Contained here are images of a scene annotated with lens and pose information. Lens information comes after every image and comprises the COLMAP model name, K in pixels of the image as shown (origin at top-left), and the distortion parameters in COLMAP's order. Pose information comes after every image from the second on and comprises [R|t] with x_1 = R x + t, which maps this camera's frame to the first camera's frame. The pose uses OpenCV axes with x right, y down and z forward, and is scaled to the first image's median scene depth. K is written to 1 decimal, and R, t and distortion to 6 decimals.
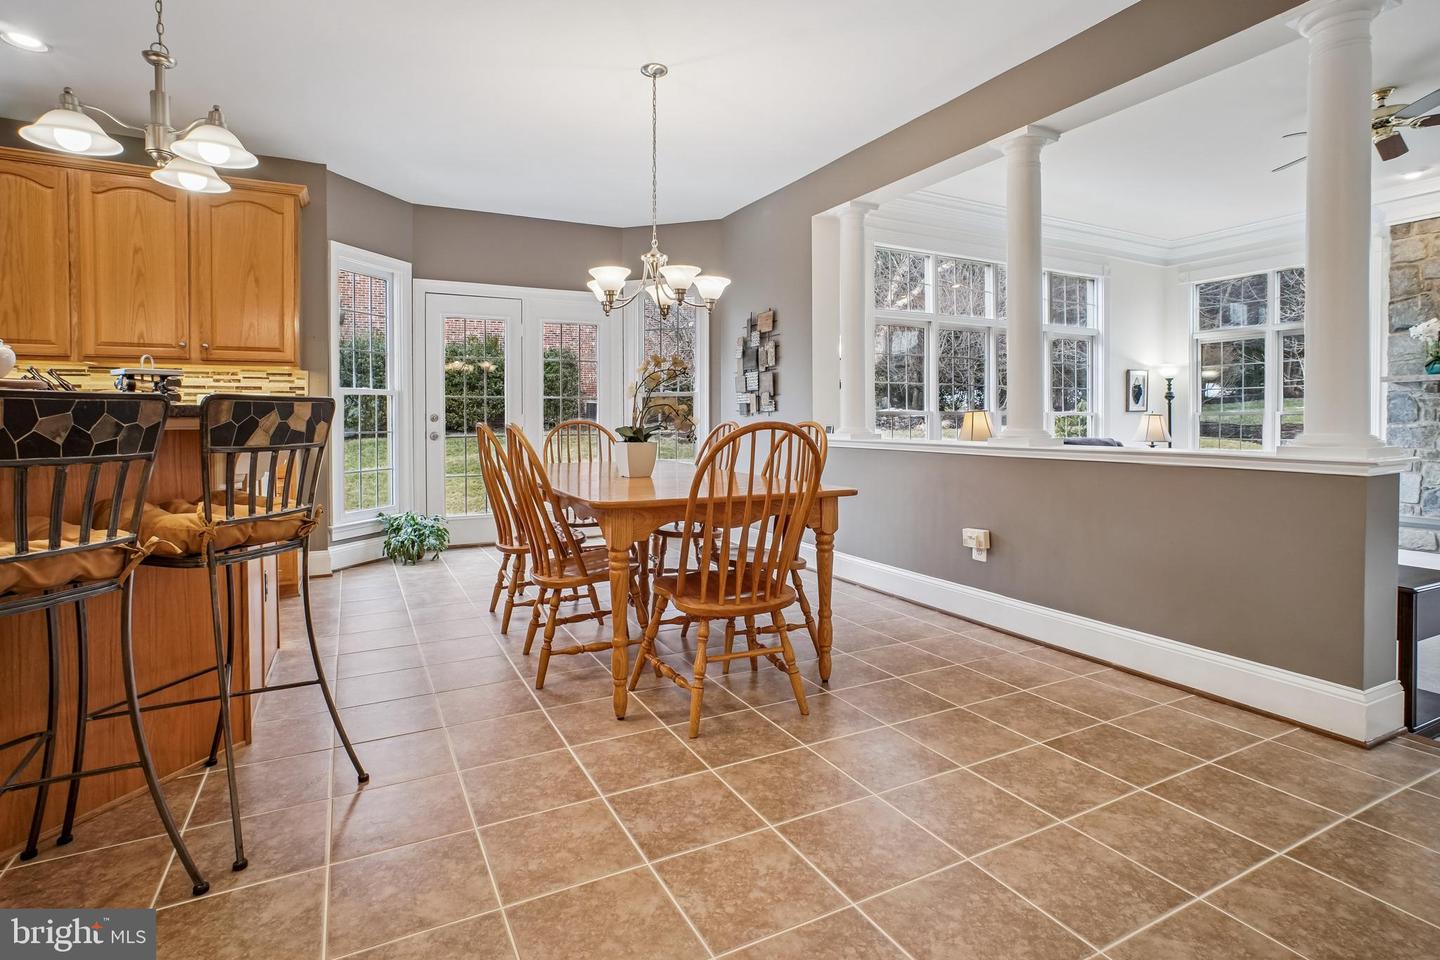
lens RADIAL K [[706.1, 0, 740.0], [0, 706.1, 434.2], [0, 0, 1]] dist [-0.037770, 0.019469]
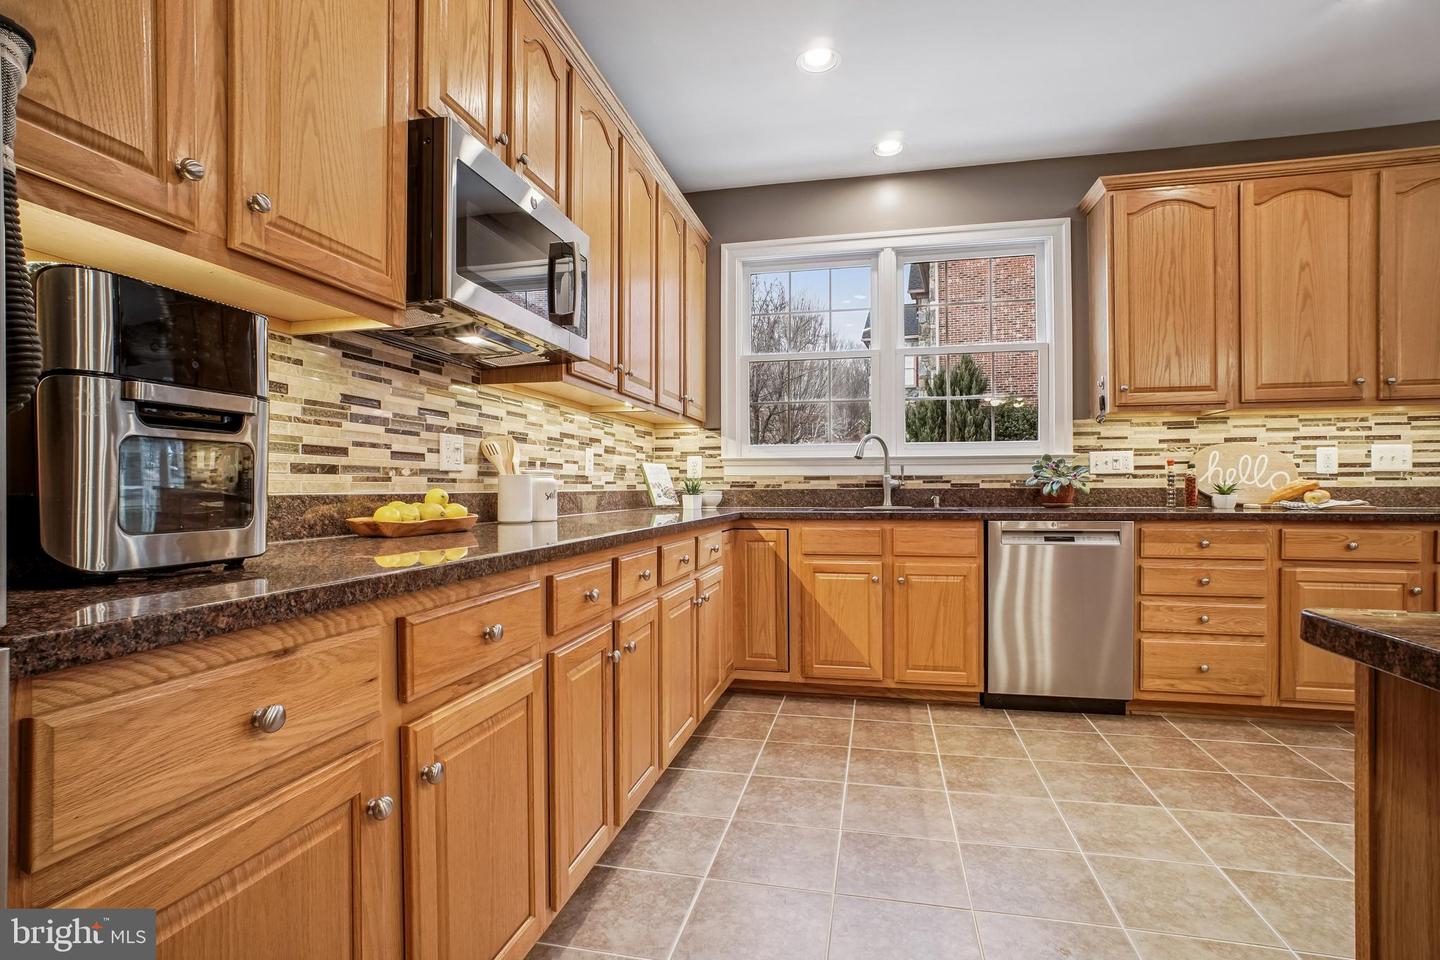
lens RADIAL K [[706.1, 0, 723.4], [0, 706.1, 484.3], [0, 0, 1]] dist [-0.037770, 0.019469]
pose [[0.770335, -0.003784, -0.637628, -1.143729], [-0.011386, 0.999741, -0.019689, 0.010202], [0.637538, 0.022427, 0.770093, -0.038048]]
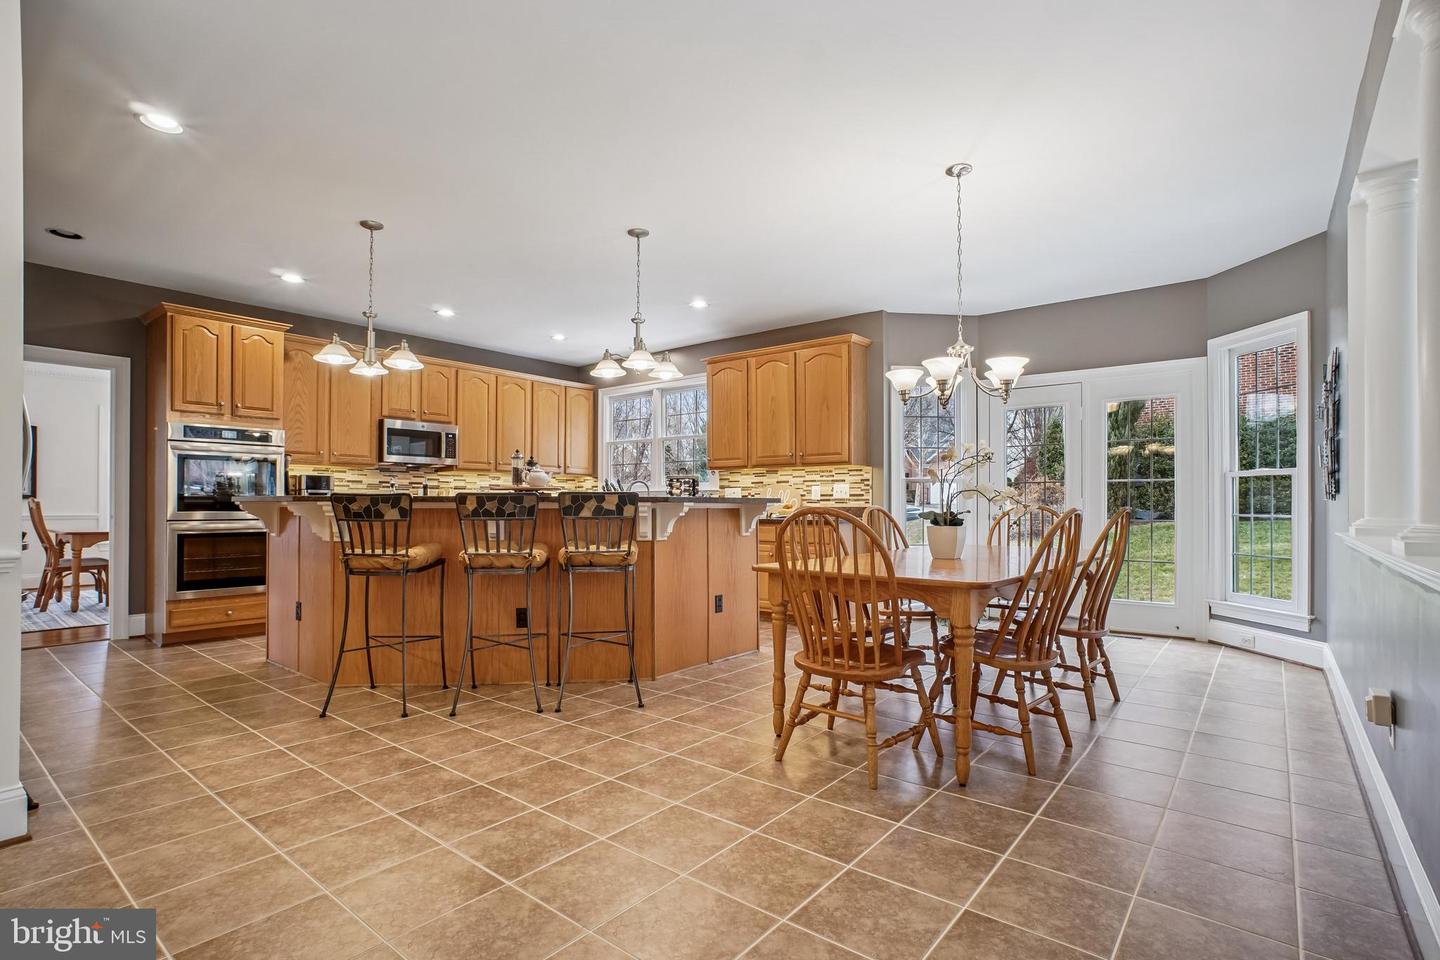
lens RADIAL K [[706.1, 0, 719.9], [0, 706.1, 501.2], [0, 0, 1]] dist [-0.037770, 0.019469]
pose [[0.399662, 0.000076, -0.916663, 0.803973], [-0.021105, 0.999736, -0.009119, -0.010107], [0.916420, 0.022990, 0.399558, 0.312425]]
